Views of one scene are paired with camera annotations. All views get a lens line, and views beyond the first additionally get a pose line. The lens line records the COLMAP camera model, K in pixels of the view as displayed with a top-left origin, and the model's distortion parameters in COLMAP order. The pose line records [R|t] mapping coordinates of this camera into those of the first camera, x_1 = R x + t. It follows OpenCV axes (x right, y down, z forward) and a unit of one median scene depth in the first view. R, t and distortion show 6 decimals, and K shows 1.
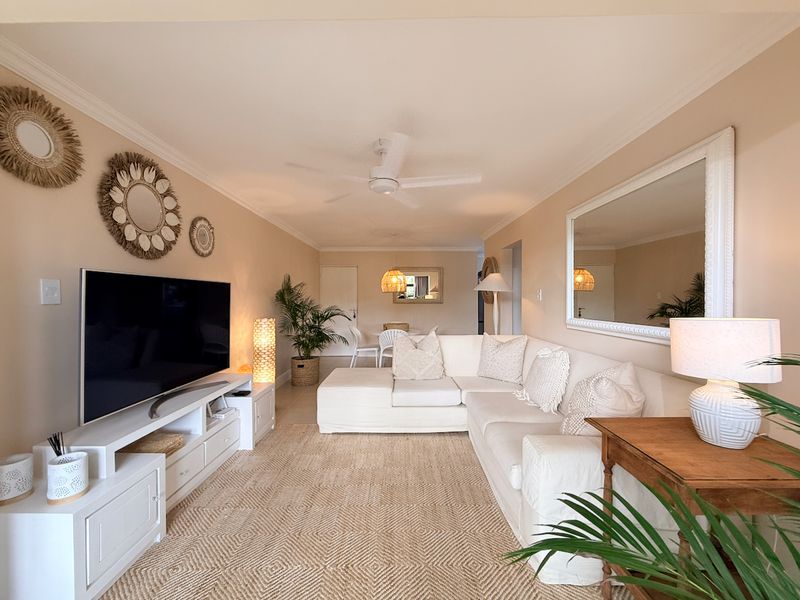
lens RADIAL K [[320.5, 0, 397.4], [0, 320.5, 303.2], [0, 0, 1]] dist [0.000012, 0.000018]
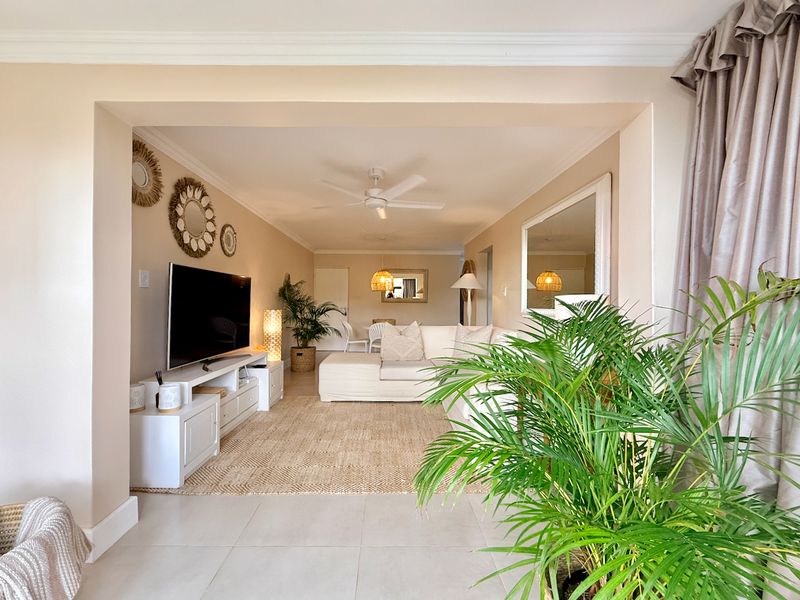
lens RADIAL K [[329.5, 0, 386.1], [0, 329.5, 304.9], [0, 0, 1]] dist [-0.000134, -0.000071]
pose [[0.999937, 0.011132, 0.001544, 0.001207], [-0.011117, 0.999897, -0.009114, 0.049524], [-0.001646, 0.009096, 0.999957, -0.285784]]
